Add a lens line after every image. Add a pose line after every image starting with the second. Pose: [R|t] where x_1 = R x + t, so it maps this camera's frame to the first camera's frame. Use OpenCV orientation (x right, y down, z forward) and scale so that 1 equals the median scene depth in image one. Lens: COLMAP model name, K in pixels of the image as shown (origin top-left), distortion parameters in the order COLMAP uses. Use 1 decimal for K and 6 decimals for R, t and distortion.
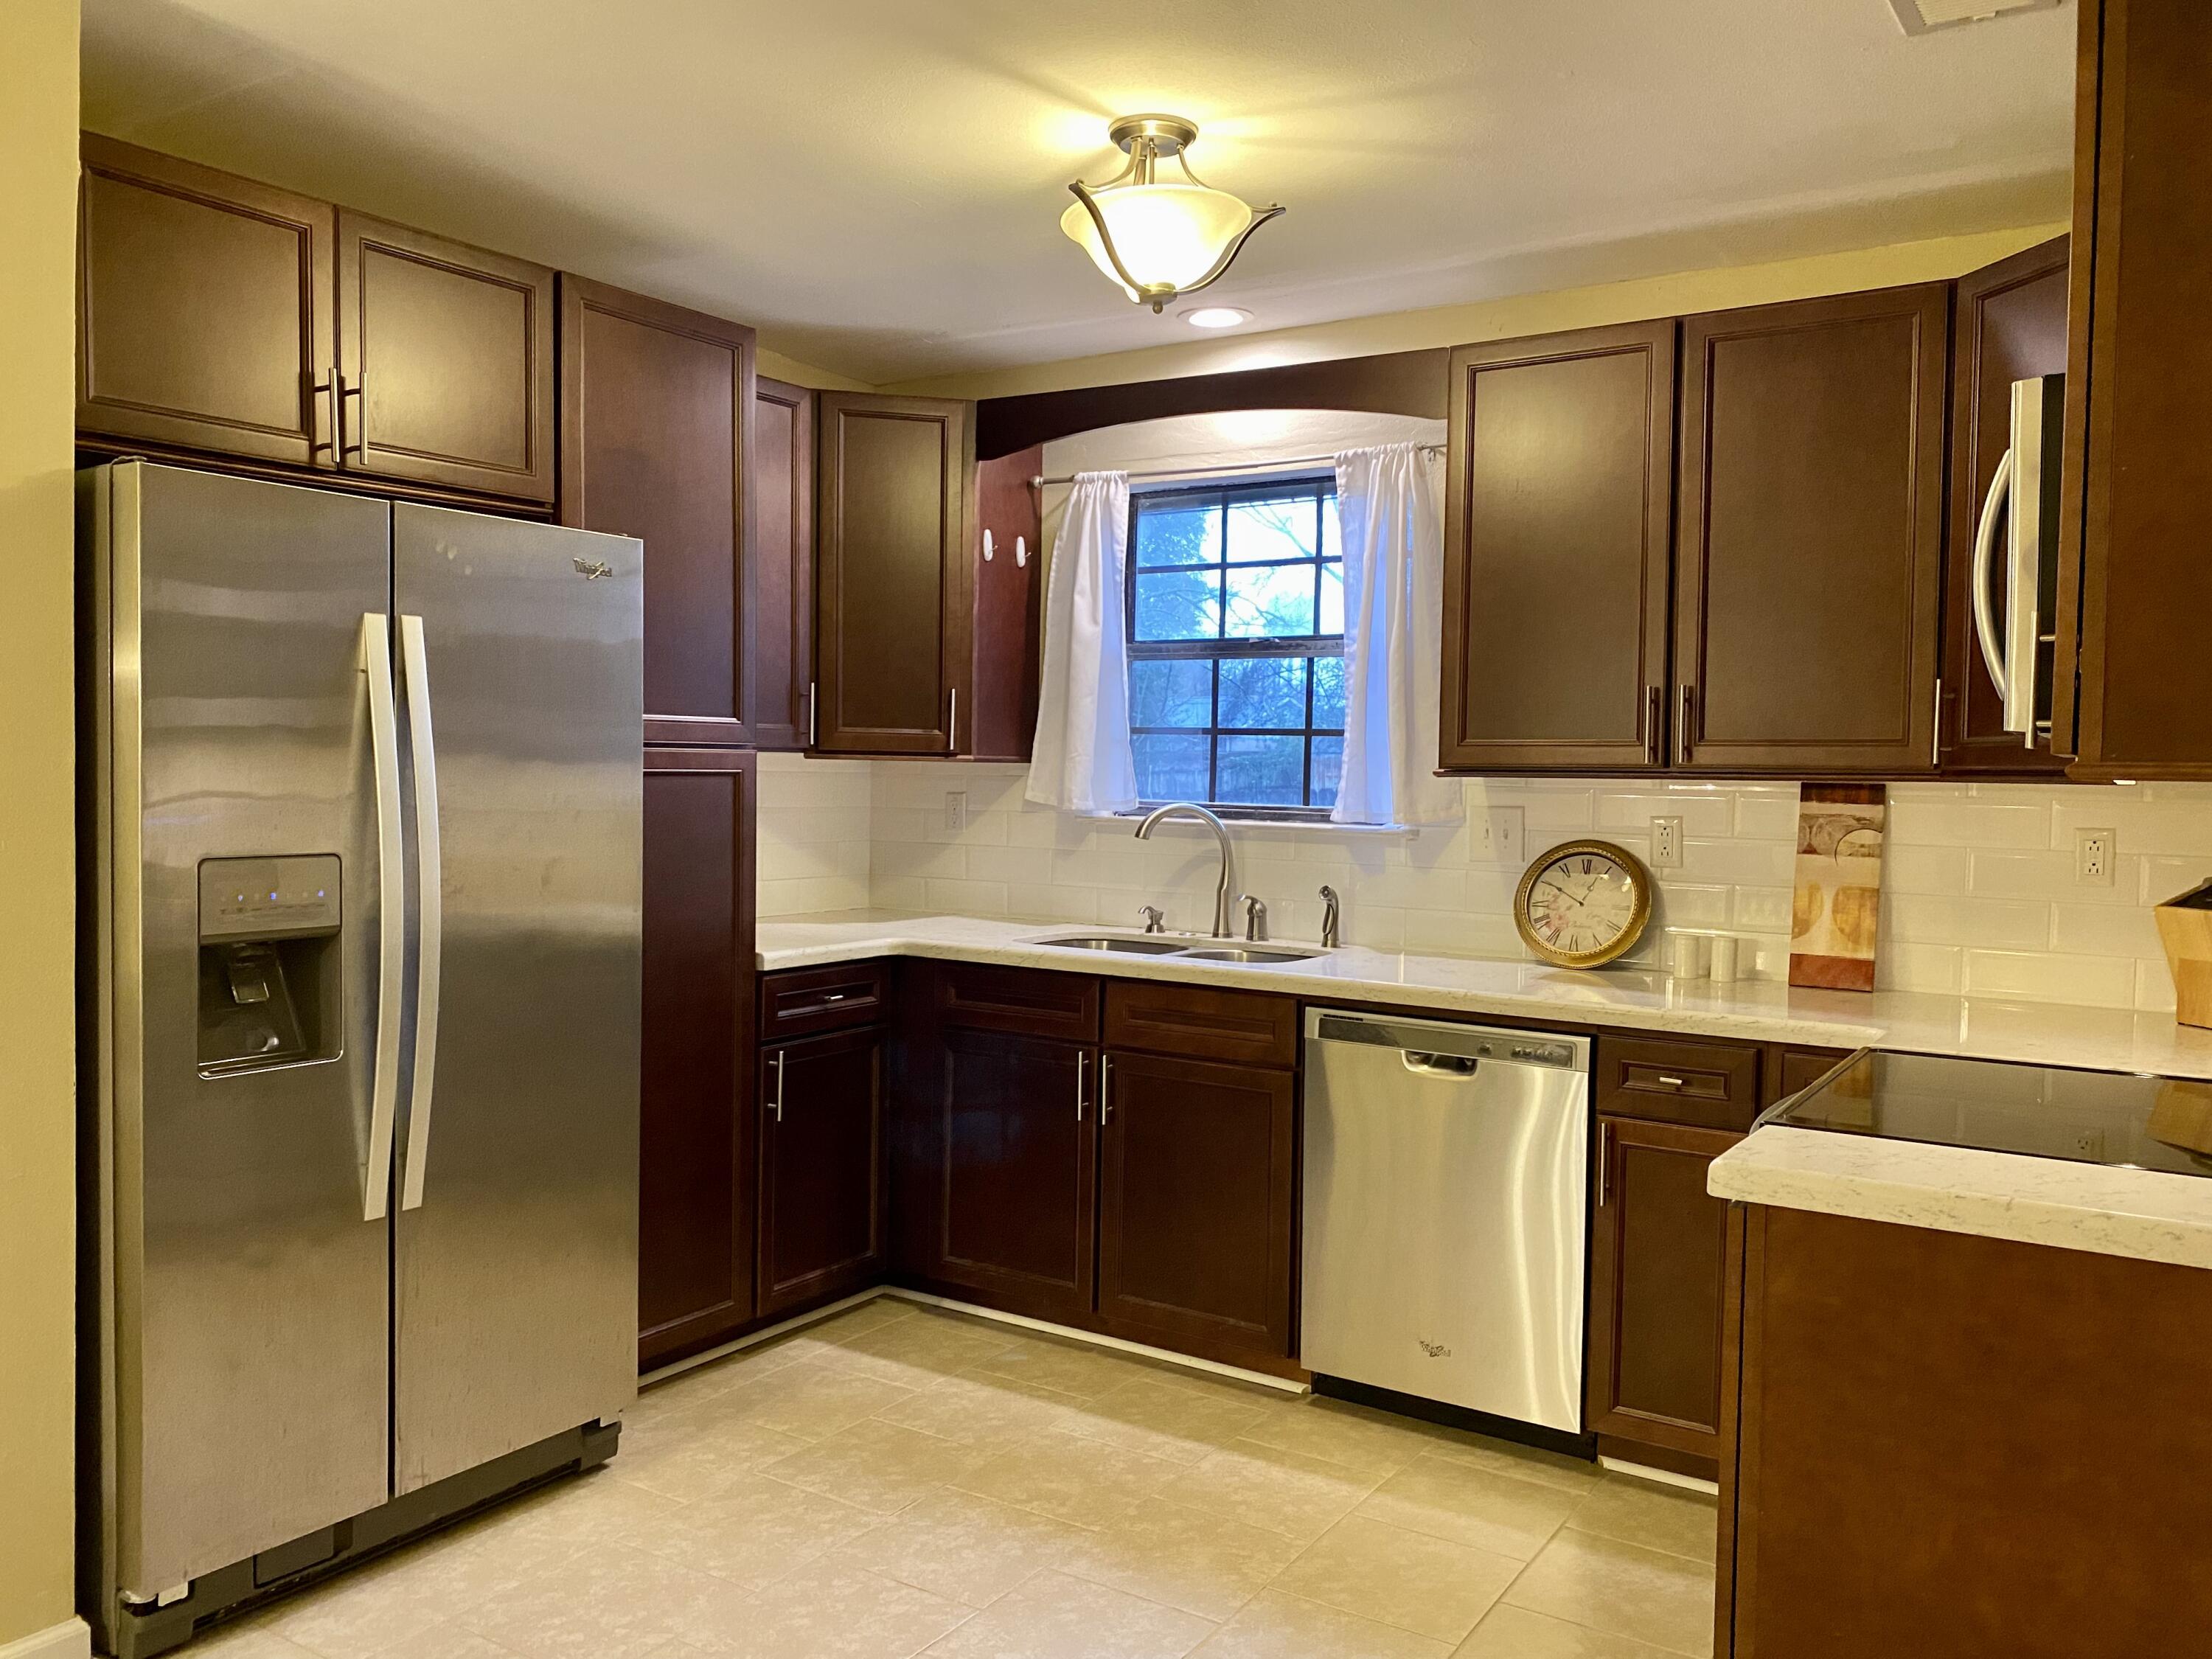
lens RADIAL K [[1689.2, 0, 1107.5], [0, 1689.2, 839.6], [0, 0, 1]] dist [0.192421, -0.421197]
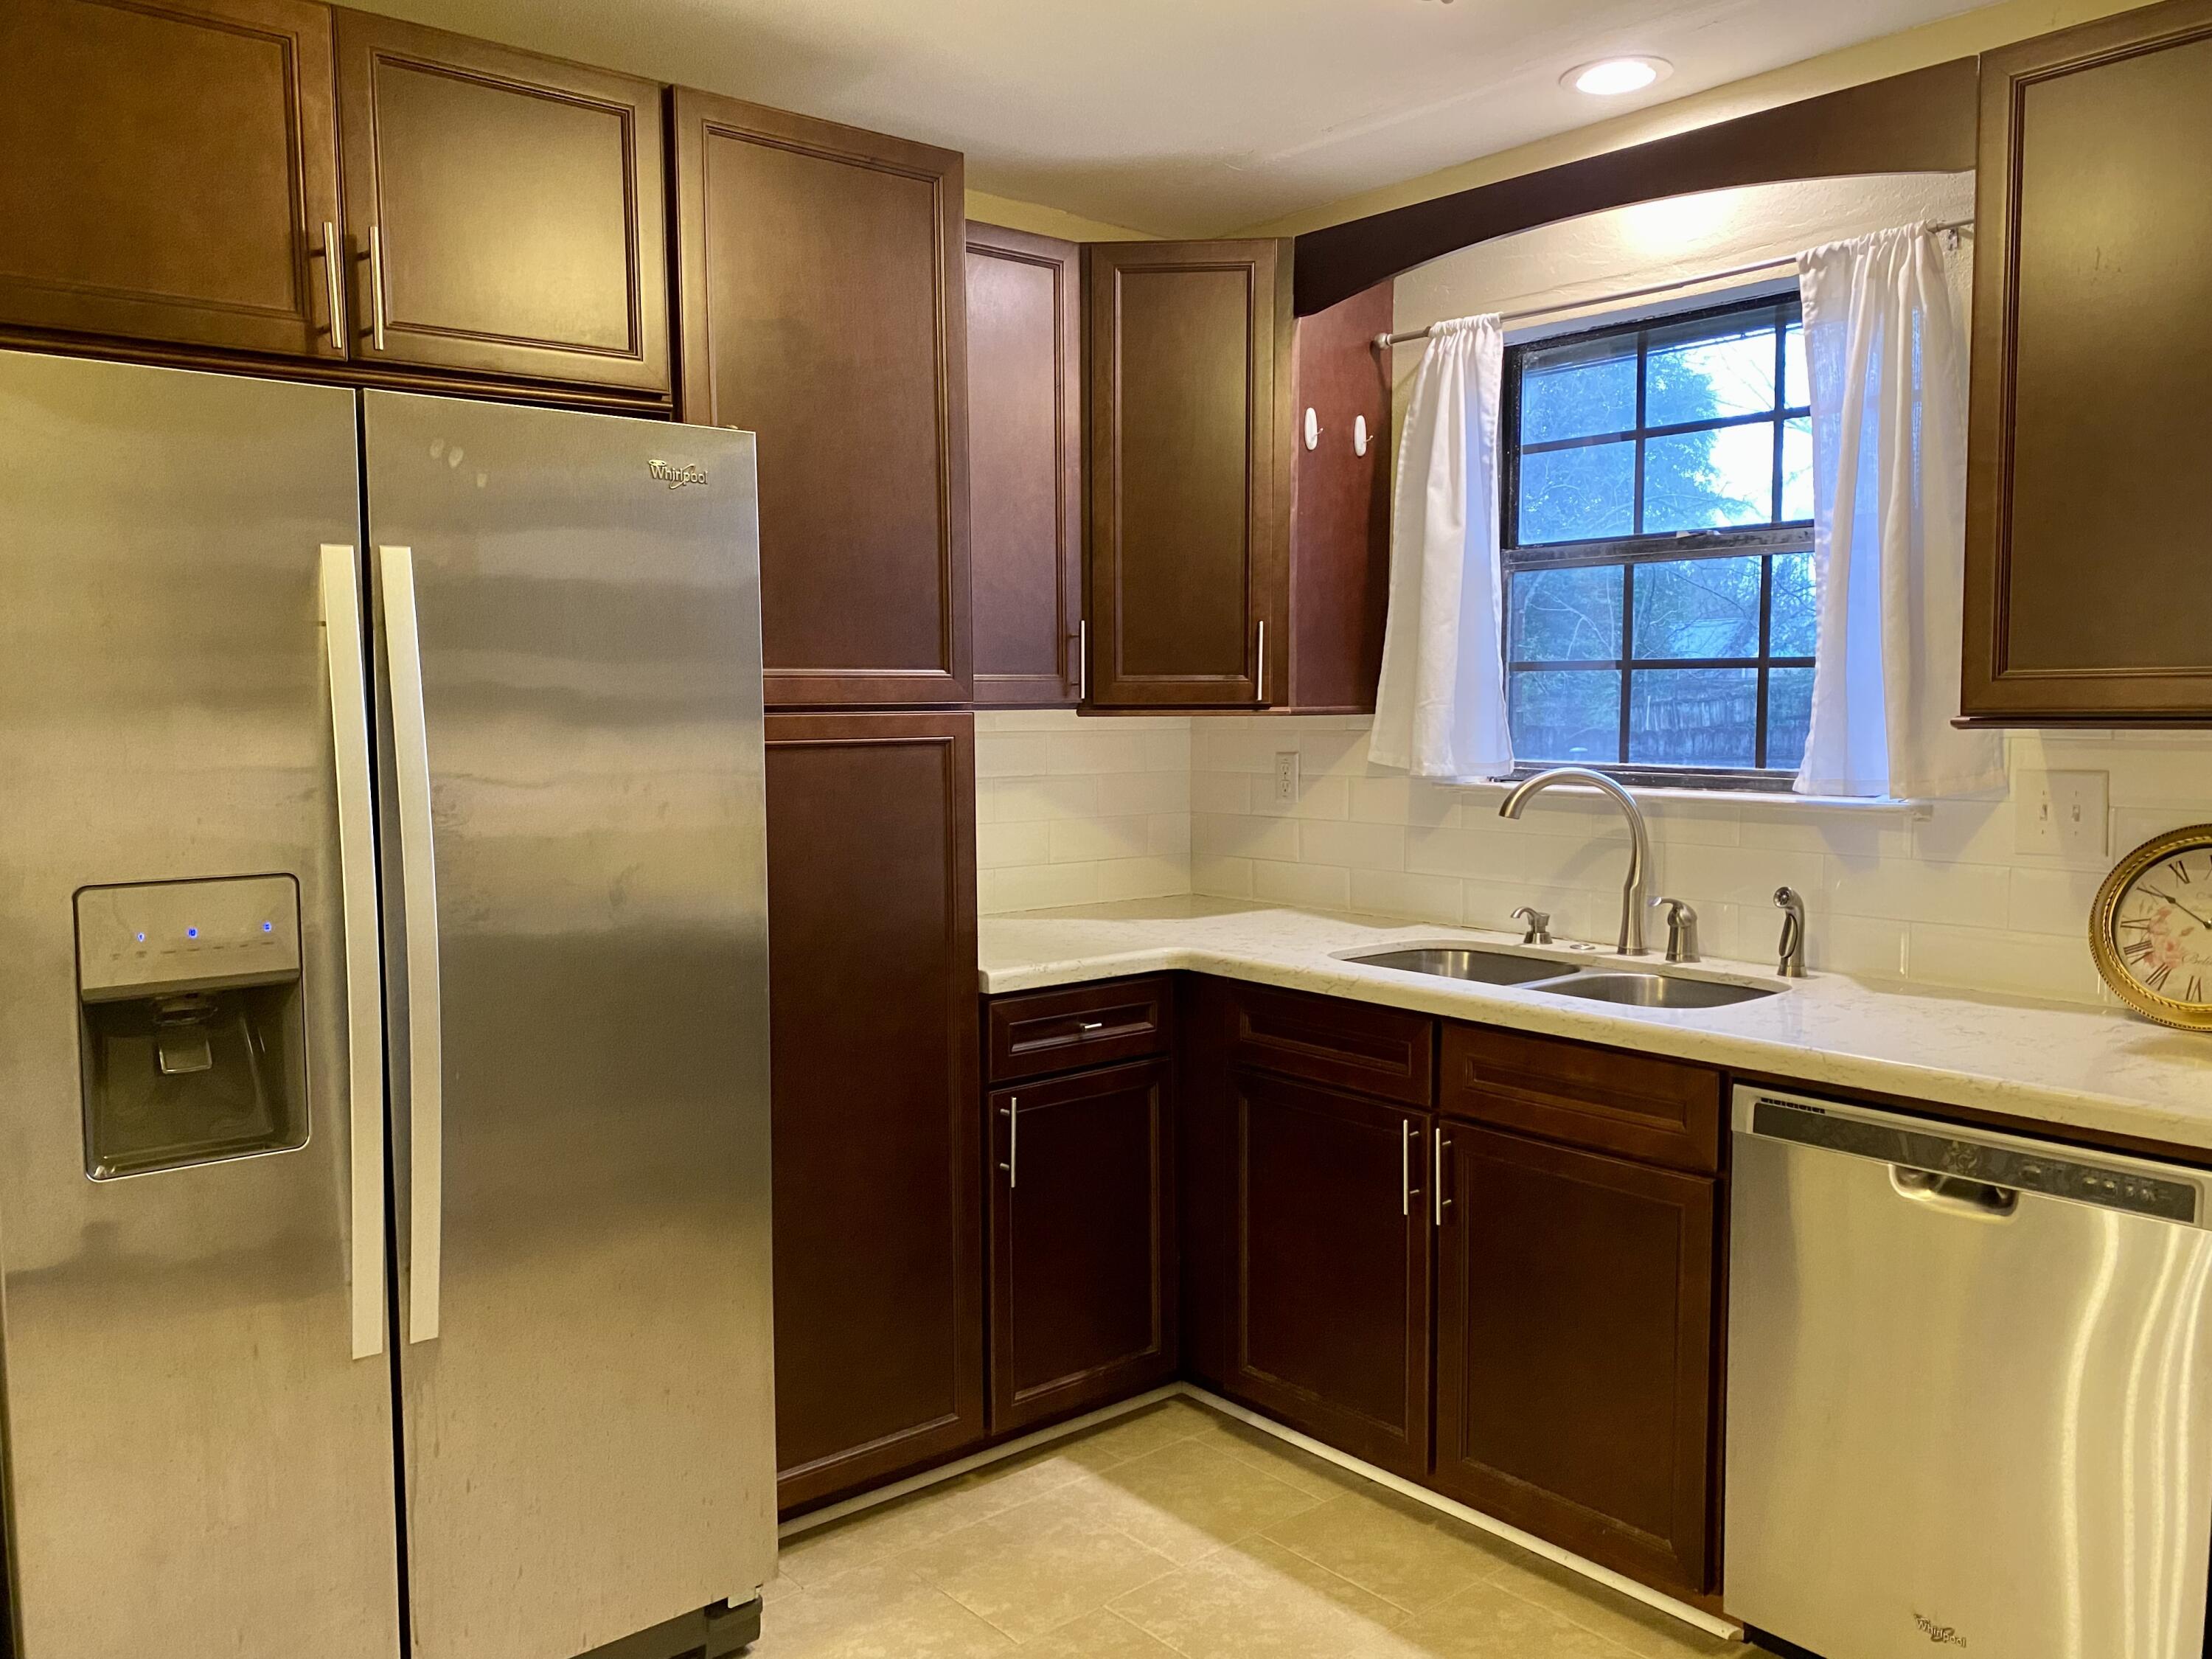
lens RADIAL K [[1690.6, 0, 1100.4], [0, 1690.6, 825.2], [0, 0, 1]] dist [0.063593, -0.098865]
pose [[0.957372, 0.000007, -0.288859, 0.064643], [0.008401, 0.999576, 0.027866, -0.019750], [0.288737, -0.029104, 0.956966, 0.266813]]
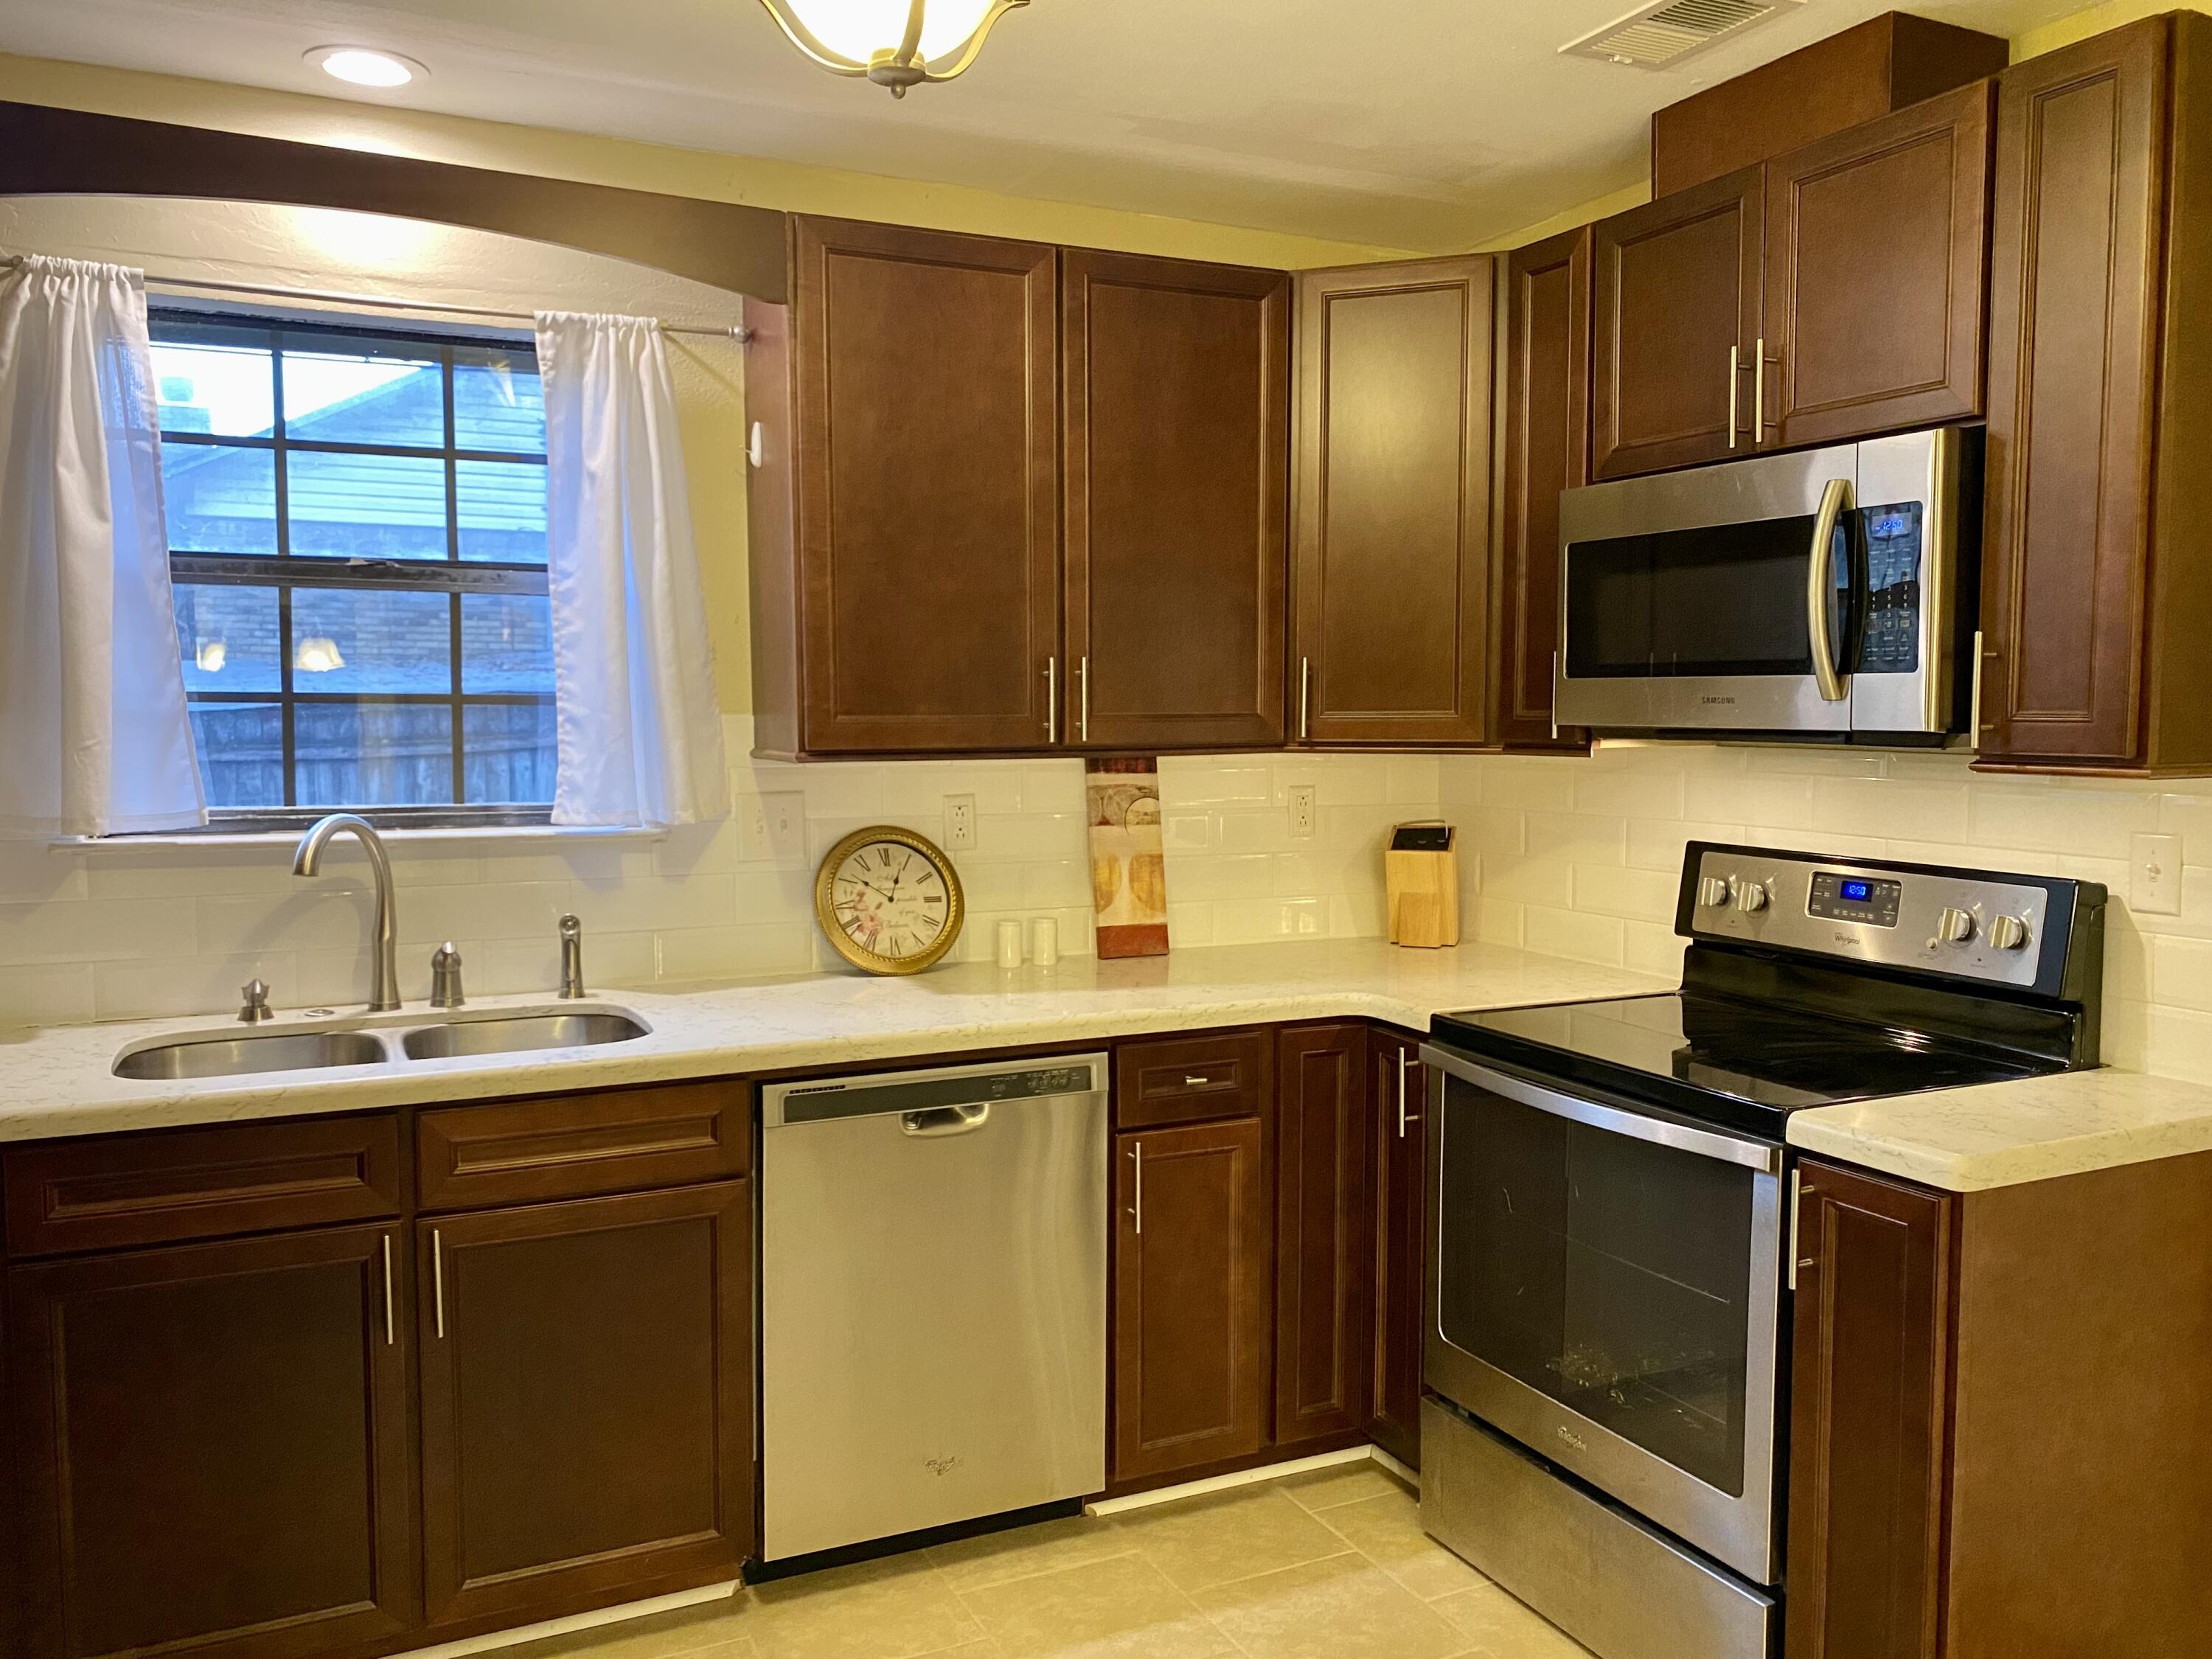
lens RADIAL K [[1690.6, 0, 1100.4], [0, 1690.6, 825.2], [0, 0, 1]] dist [0.063593, -0.098865]
pose [[0.521480, -0.079750, 0.849528, -0.374725], [0.043634, 0.996812, 0.066792, -0.050596], [-0.852147, 0.002238, 0.523298, 0.435294]]
